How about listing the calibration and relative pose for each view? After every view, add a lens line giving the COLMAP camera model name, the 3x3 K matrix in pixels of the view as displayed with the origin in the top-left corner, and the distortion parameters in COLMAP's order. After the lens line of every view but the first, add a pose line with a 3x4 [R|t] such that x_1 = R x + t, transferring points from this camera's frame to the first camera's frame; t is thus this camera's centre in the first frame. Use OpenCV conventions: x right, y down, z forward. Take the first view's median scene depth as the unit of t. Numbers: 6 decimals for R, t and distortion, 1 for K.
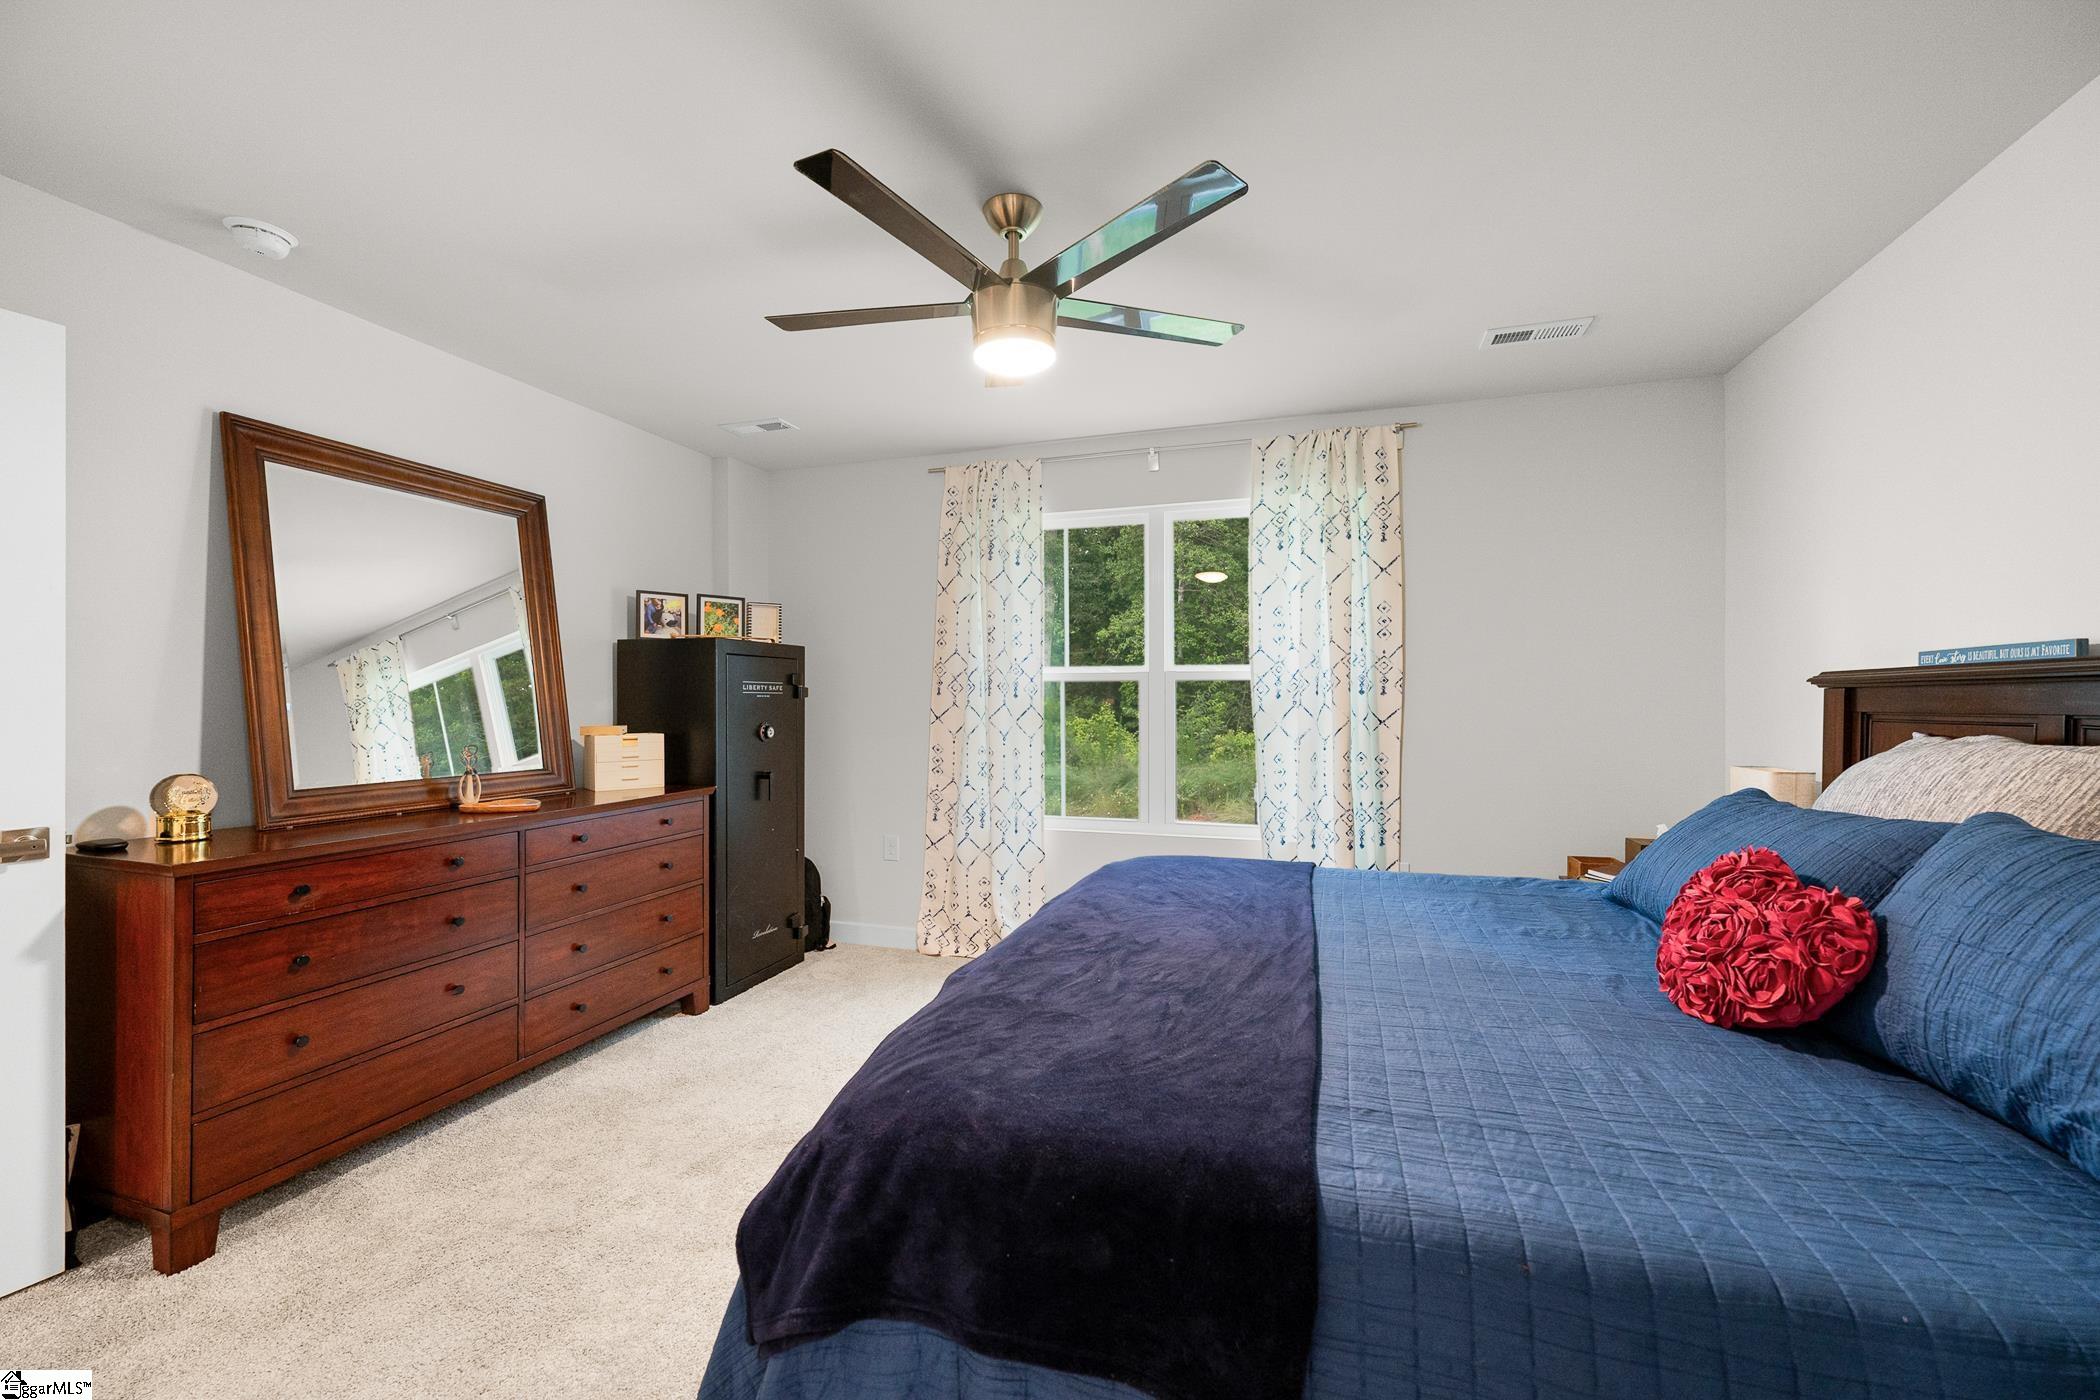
lens RADIAL K [[831.0, 0, 1048.6], [0, 831.0, 703.0], [0, 0, 1]] dist [-0.000165, 0.000029]
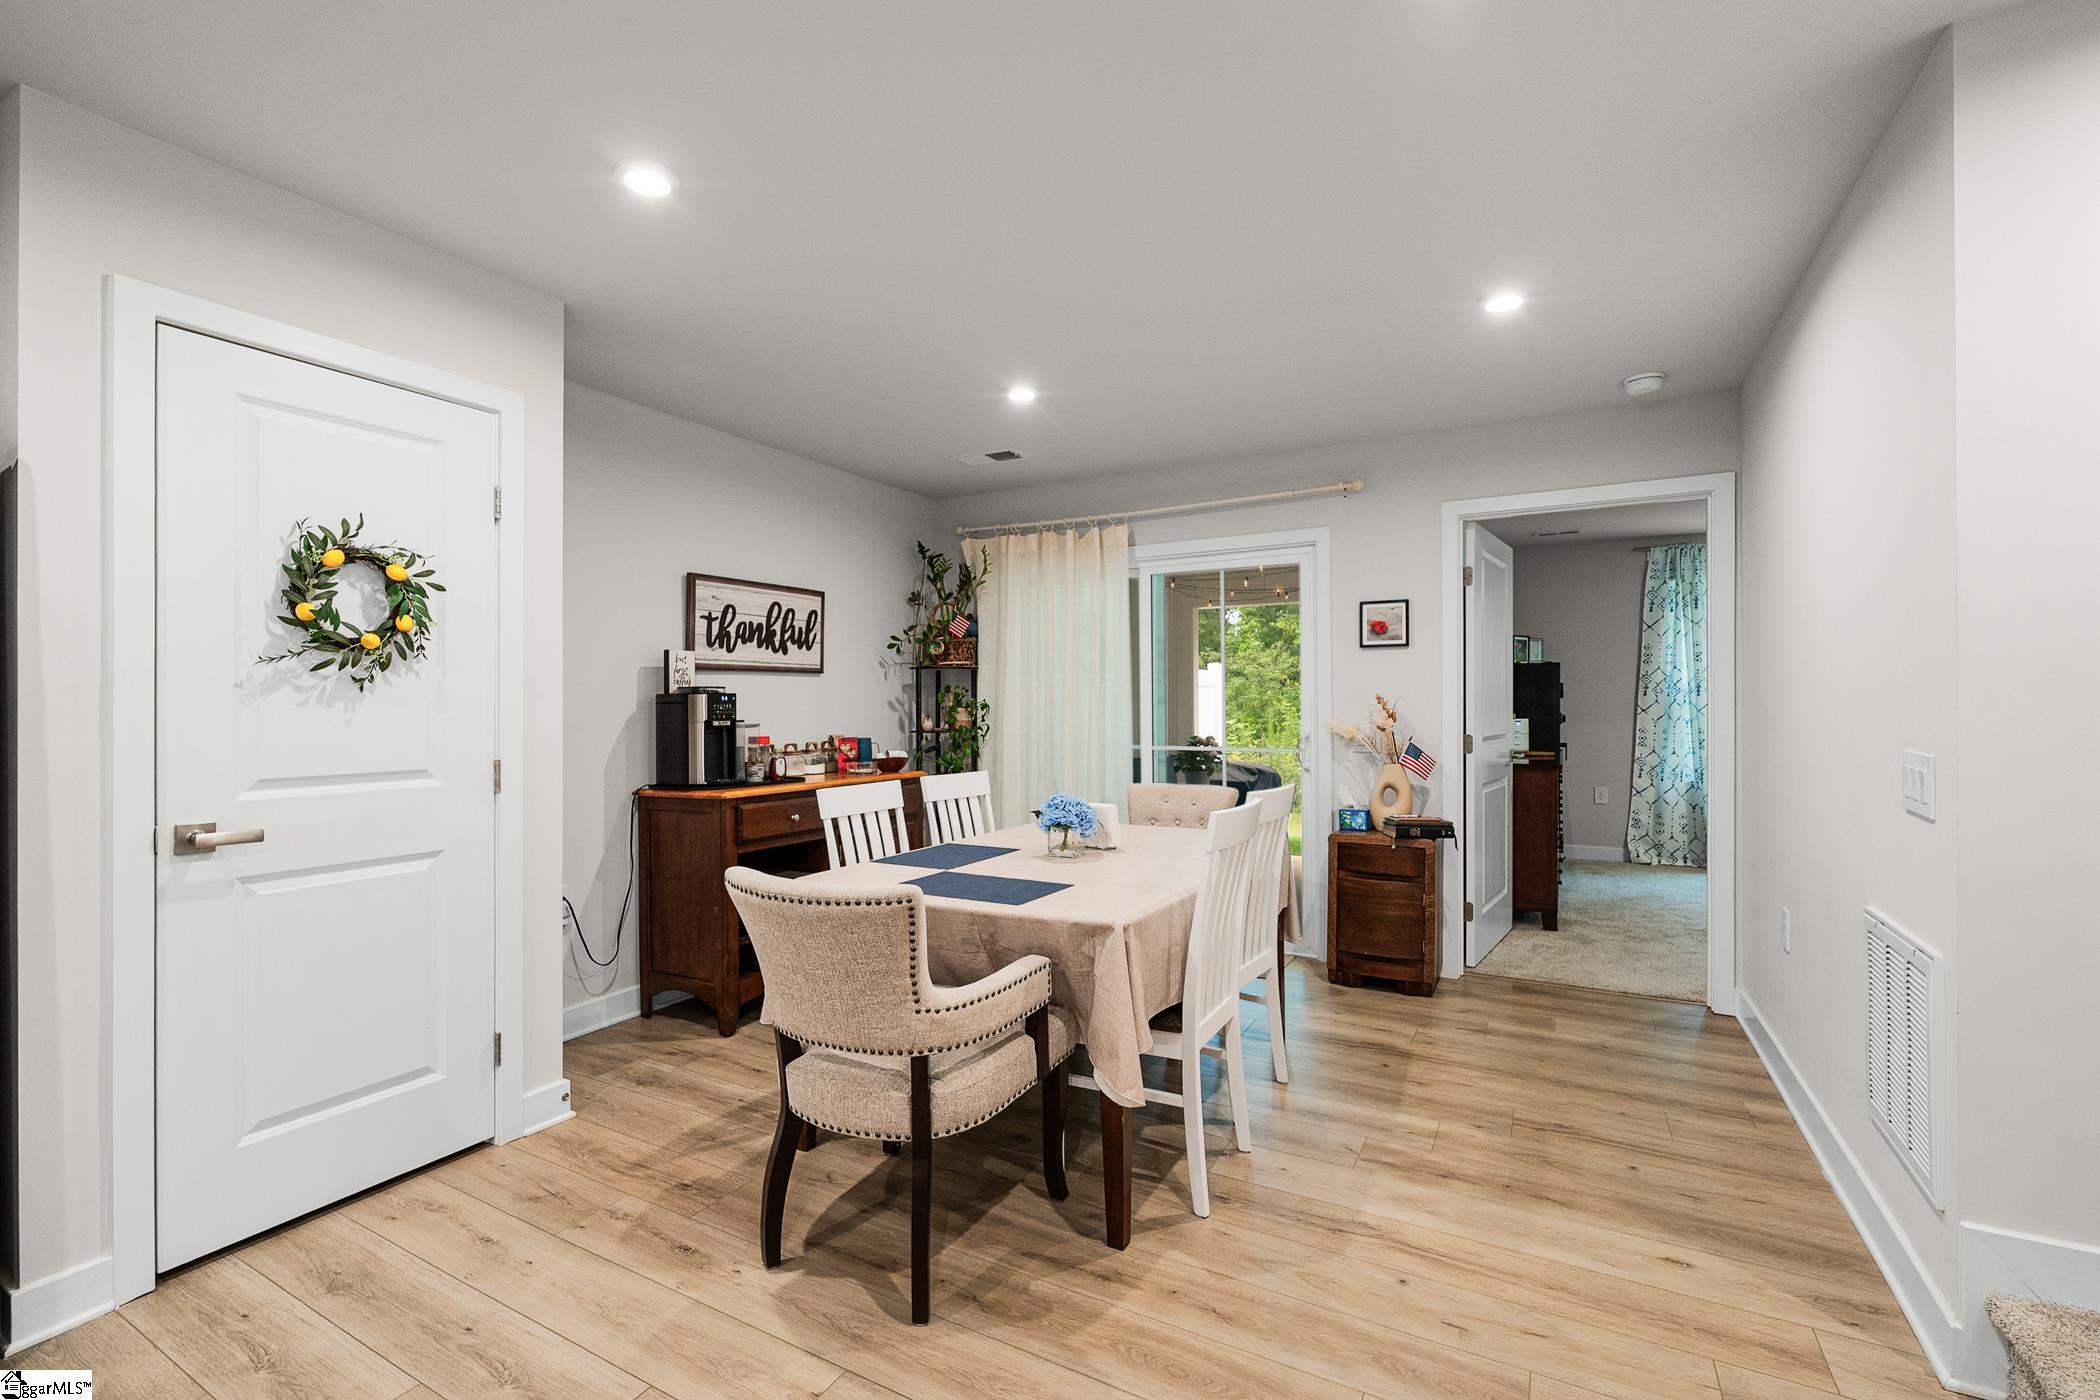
lens RADIAL K [[903.8, 0, 1047.0], [0, 903.8, 708.2], [0, 0, 1]] dist [-0.001160, -0.000910]
pose [[0.983174, -0.004729, -0.182610, -0.964057], [0.004909, 0.999988, 0.000538, 0.007984], [0.182605, -0.001425, 0.983185, -0.891665]]
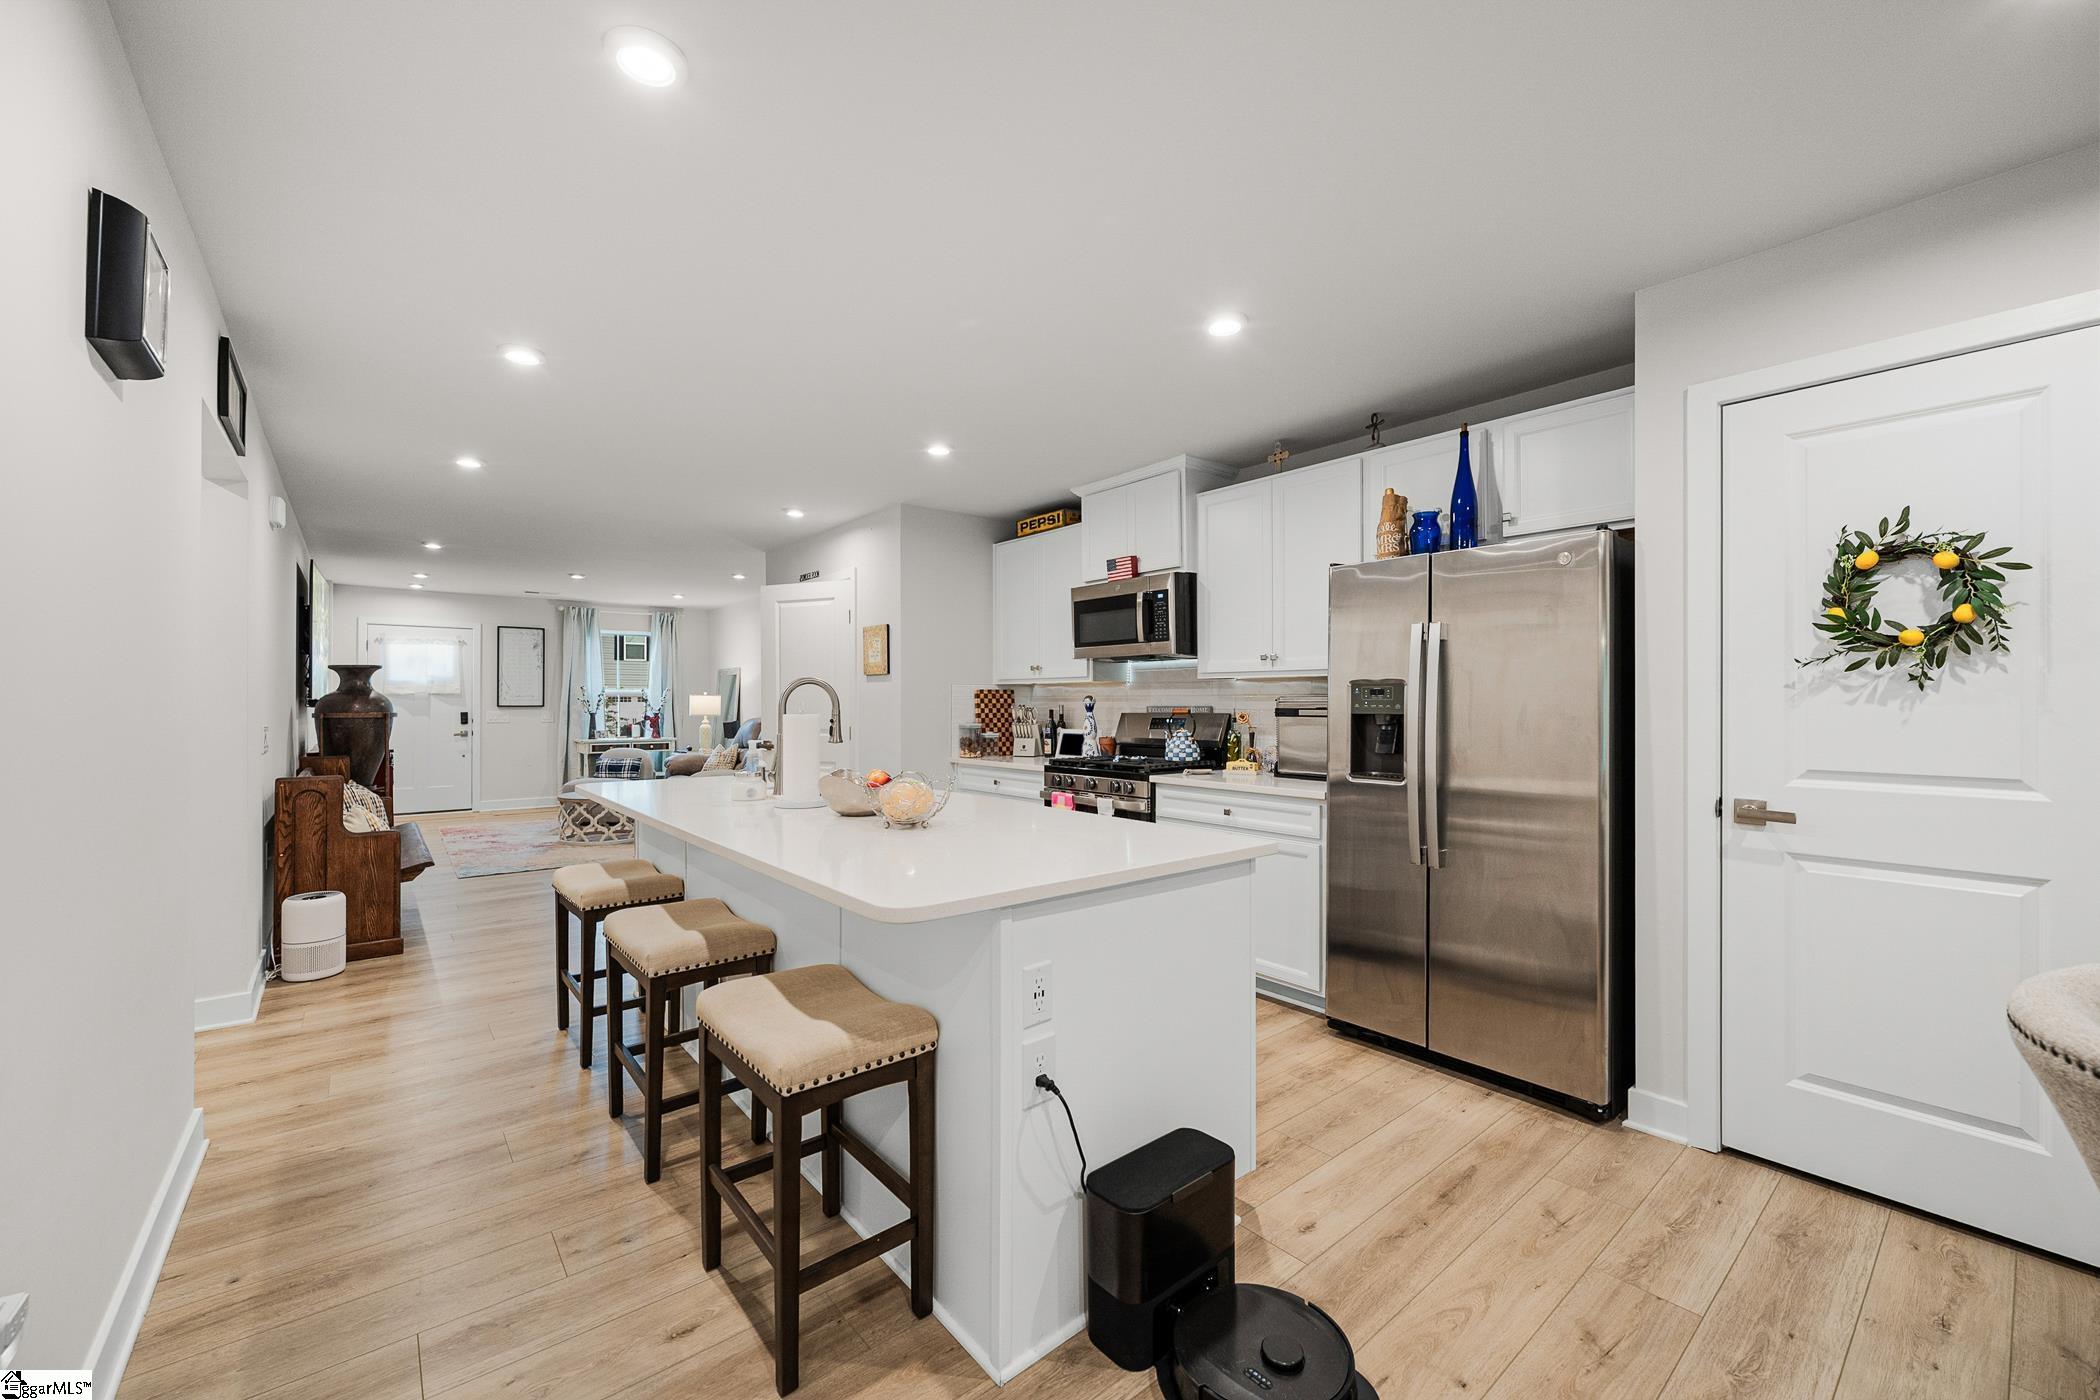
lens RADIAL K [[831.0, 0, 1050.6], [0, 831.0, 701.8], [0, 0, 1]] dist [-0.000142, -0.000396]
pose [[-0.524987, 0.000094, -0.851110, -0.783495], [-0.003955, 0.999989, 0.002550, 0.003486], [0.851101, 0.004704, -0.524980, -0.588418]]
